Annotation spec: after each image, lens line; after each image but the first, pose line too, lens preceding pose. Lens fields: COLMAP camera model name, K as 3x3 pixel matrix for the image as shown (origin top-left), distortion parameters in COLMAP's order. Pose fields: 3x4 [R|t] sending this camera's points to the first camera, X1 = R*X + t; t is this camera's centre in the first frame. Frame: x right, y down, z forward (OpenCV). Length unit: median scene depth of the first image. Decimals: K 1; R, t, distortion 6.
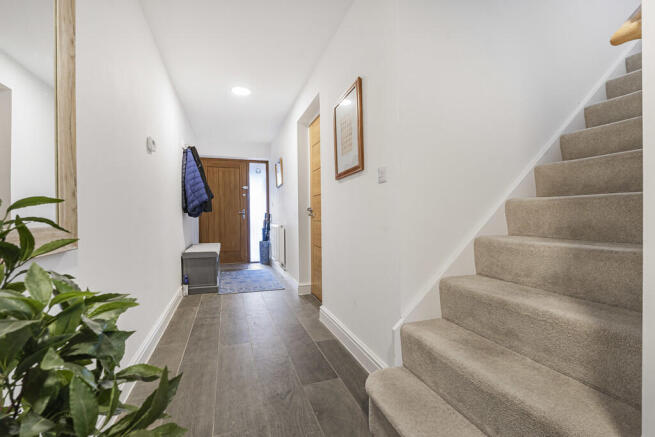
lens RADIAL K [[295.5, 0, 328.3], [0, 295.5, 215.3], [0, 0, 1]] dist [-0.016110, 0.000005]
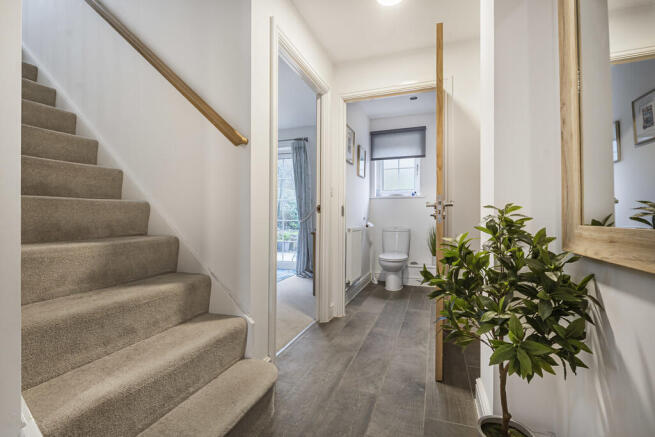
lens RADIAL K [[295.5, 0, 328.3], [0, 295.5, 215.3], [0, 0, 1]] dist [-0.016110, 0.000005]
pose [[-0.775167, 0.009350, 0.631687, -0.553318], [0.005481, 0.999952, -0.008075, 0.008928], [-0.631732, -0.002797, -0.775182, 1.293810]]
